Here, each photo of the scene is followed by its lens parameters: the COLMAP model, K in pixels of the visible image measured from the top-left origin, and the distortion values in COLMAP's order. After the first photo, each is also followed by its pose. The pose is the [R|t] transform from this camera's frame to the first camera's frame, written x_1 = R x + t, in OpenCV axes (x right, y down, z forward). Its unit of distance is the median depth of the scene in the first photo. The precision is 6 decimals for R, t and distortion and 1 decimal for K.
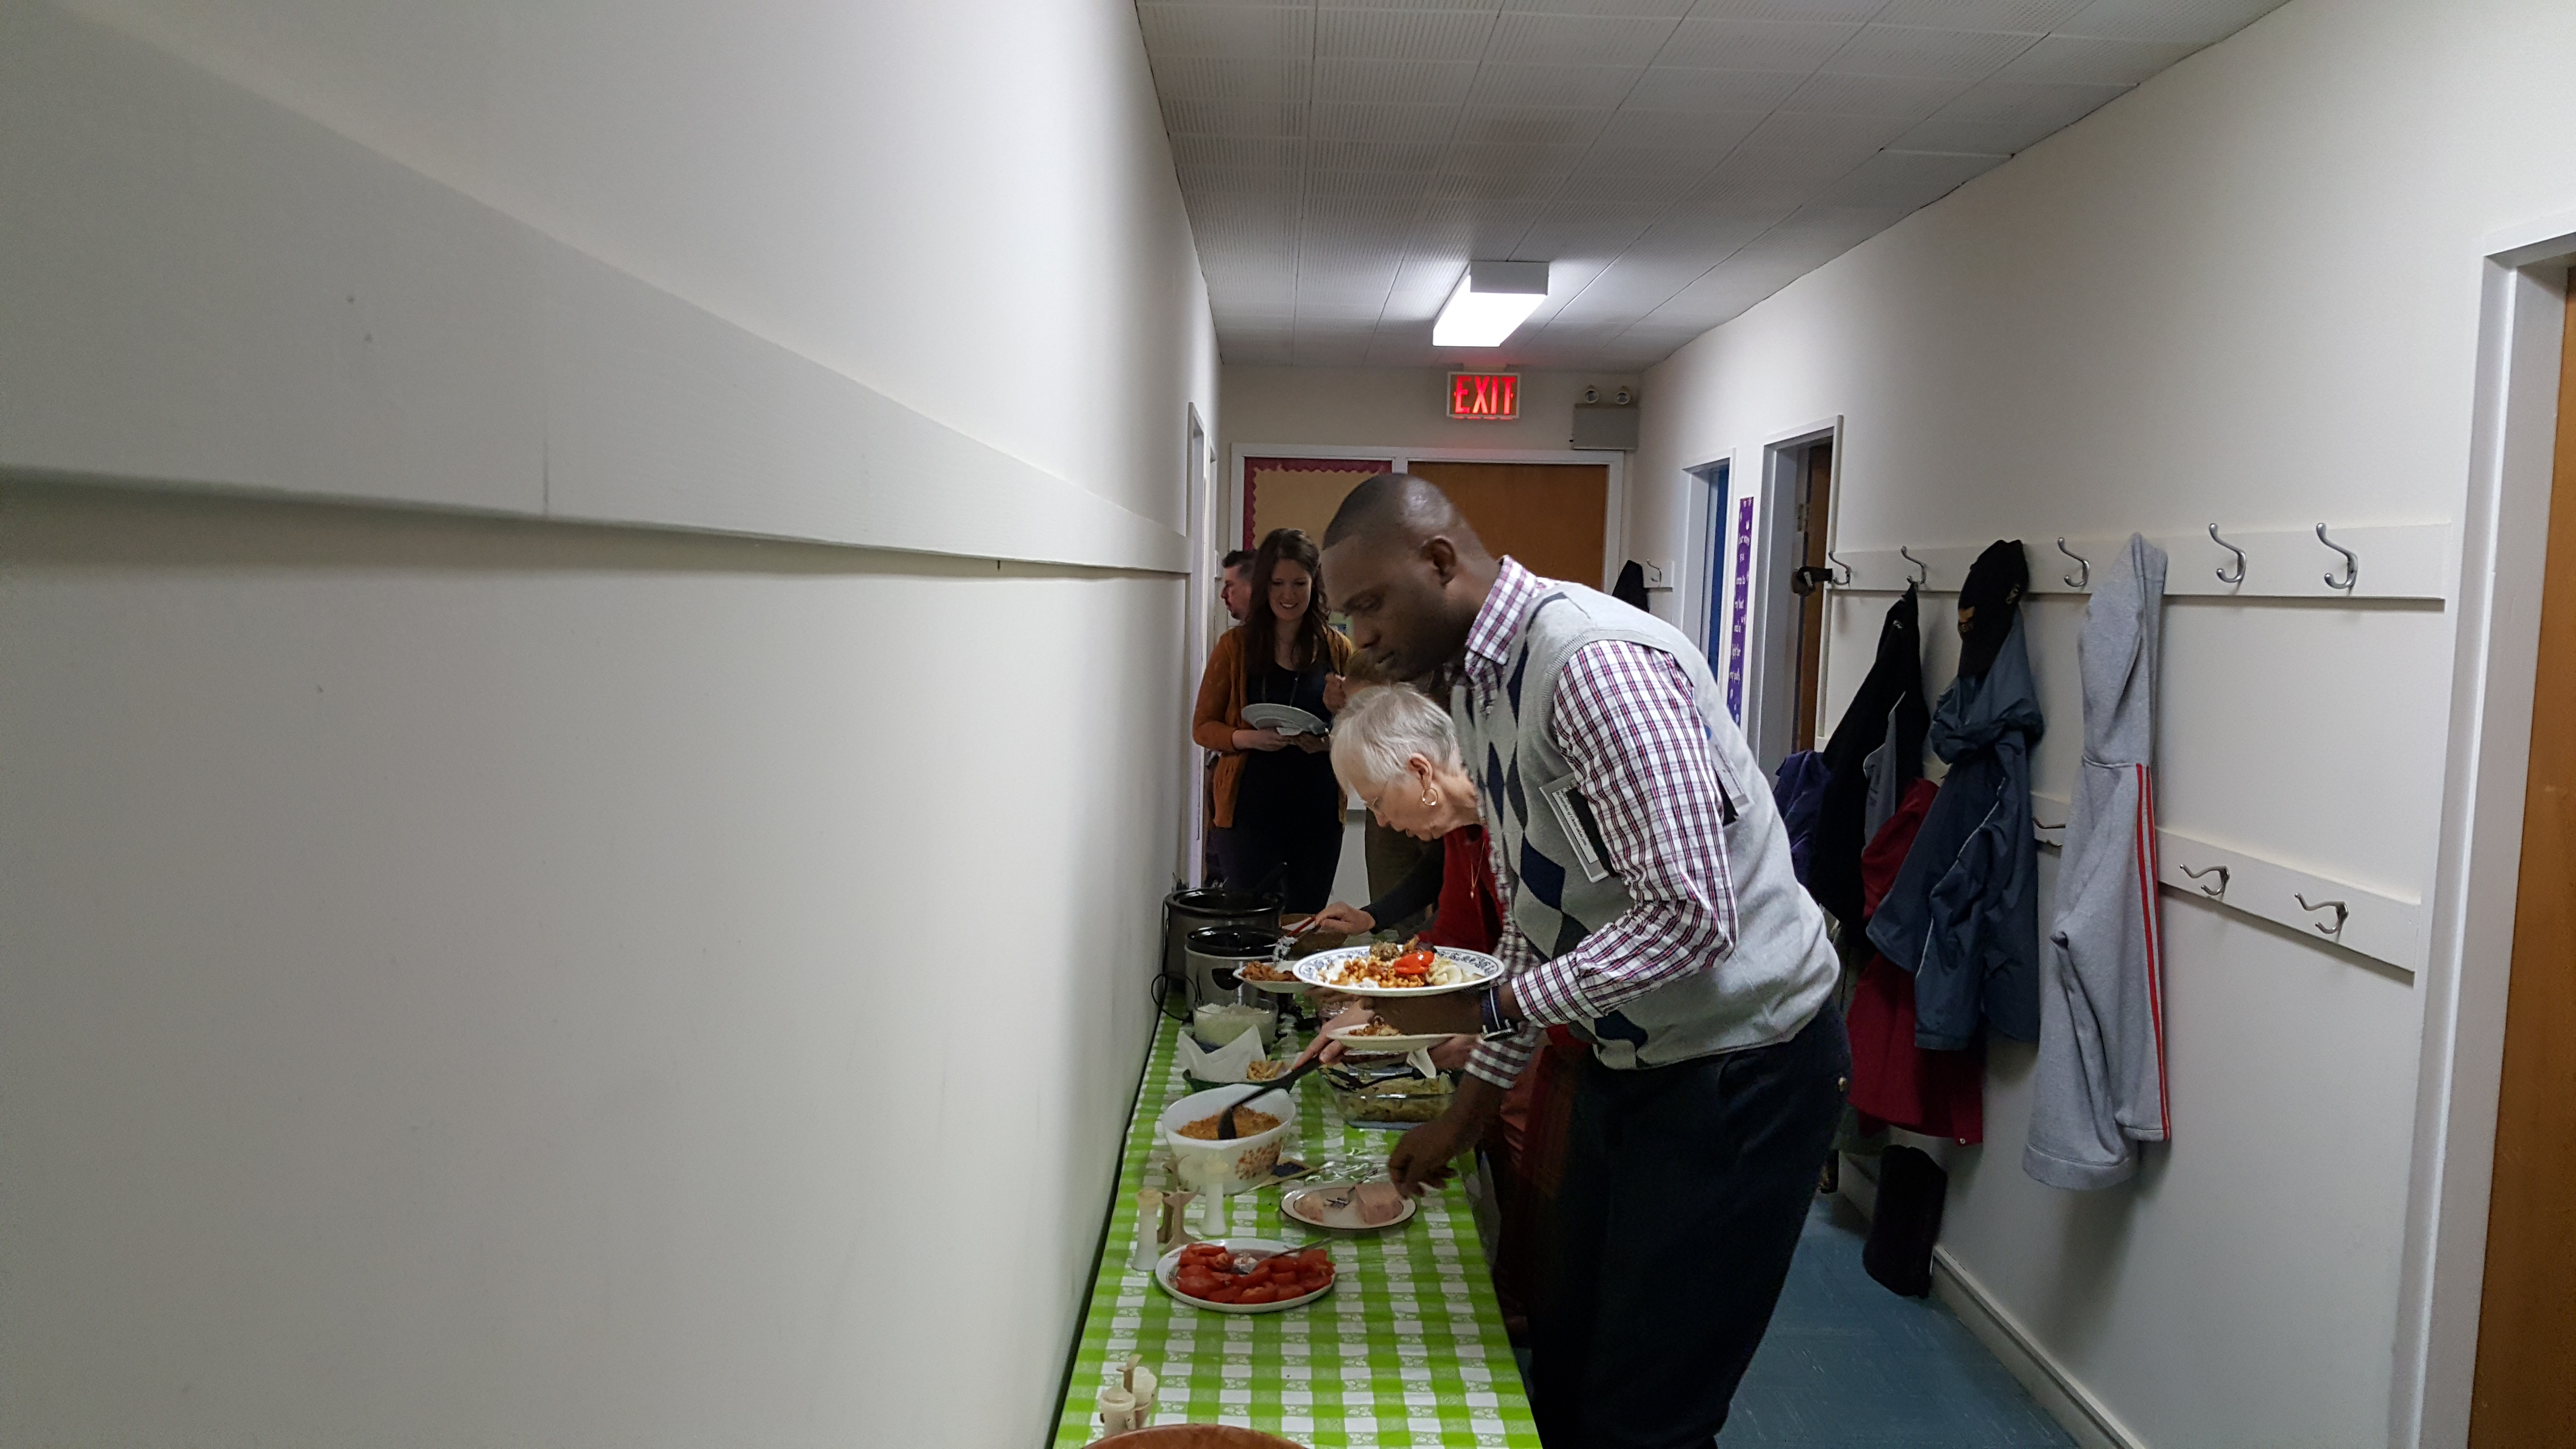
lens RADIAL K [[1960.4, 0, 1255.2], [0, 1960.4, 729.4], [0, 0, 1]] dist [0.137174, -0.255120]
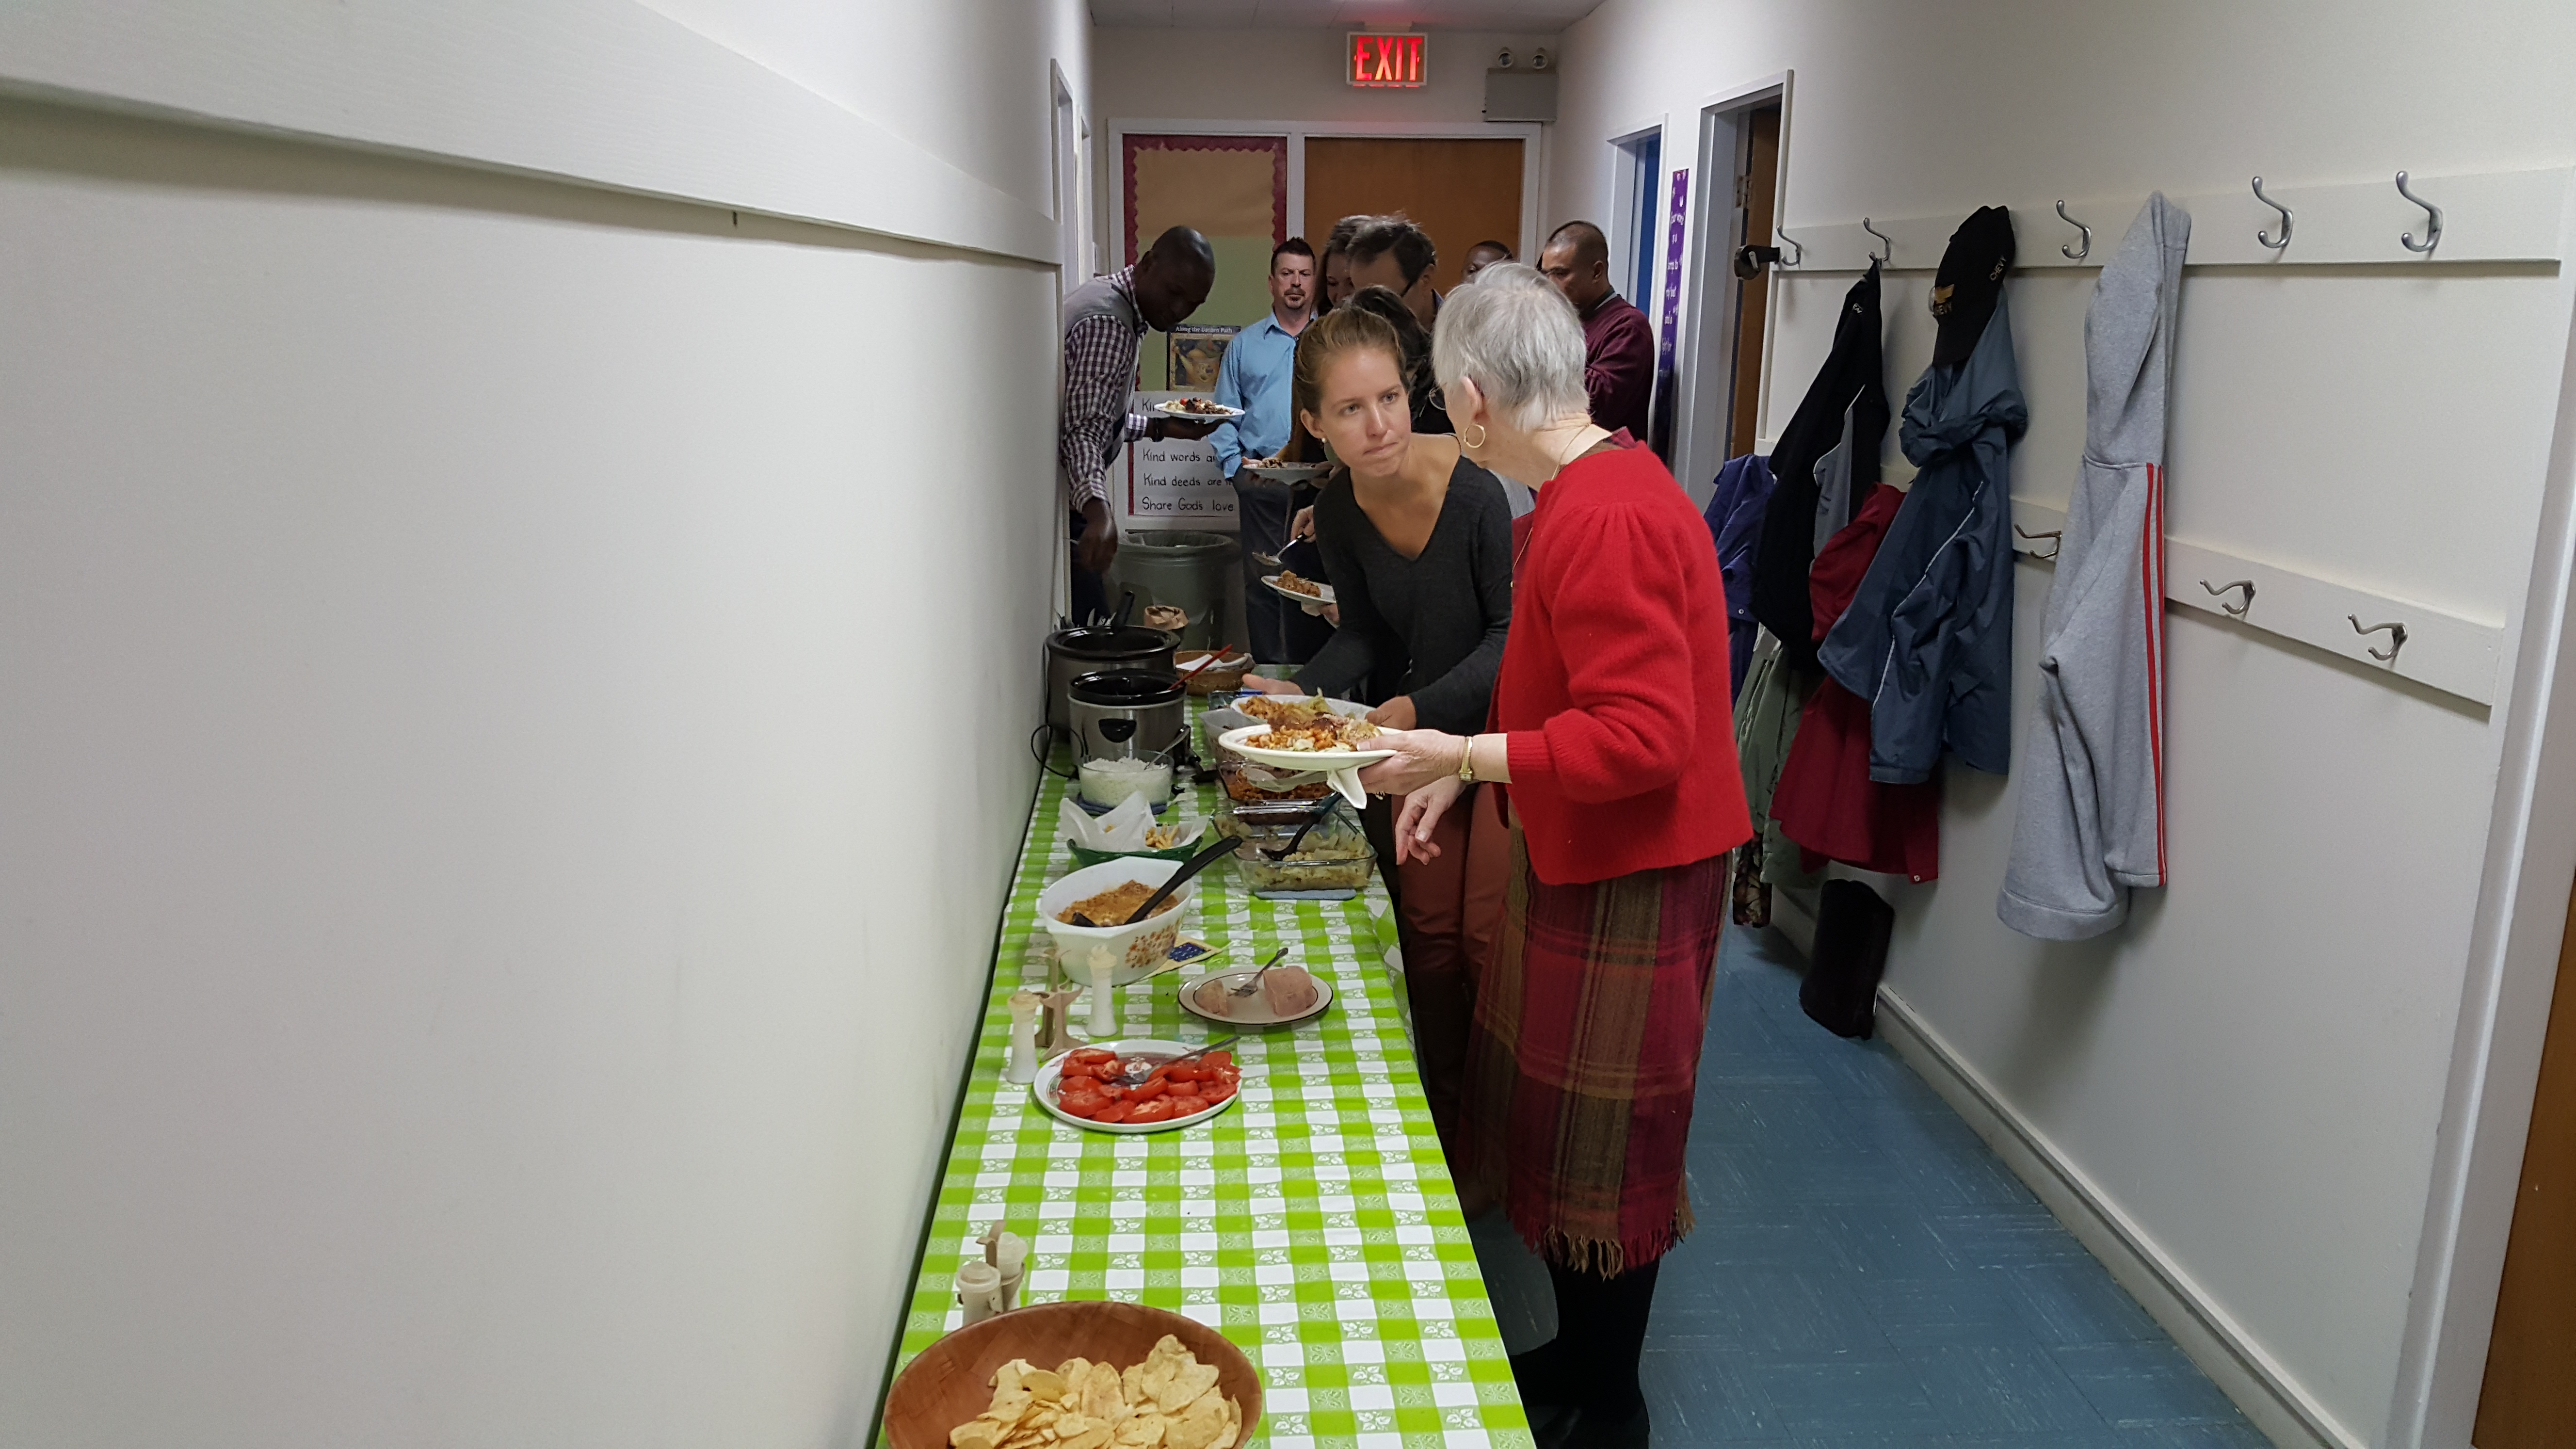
lens RADIAL K [[1960.4, 0, 1255.2], [0, 1960.4, 729.4], [0, 0, 1]] dist [0.137174, -0.255120]
pose [[0.998439, -0.028068, 0.048297, 0.007165], [0.020685, 0.988907, 0.147091, -0.003899], [-0.051889, -0.145863, 0.987943, 0.134552]]
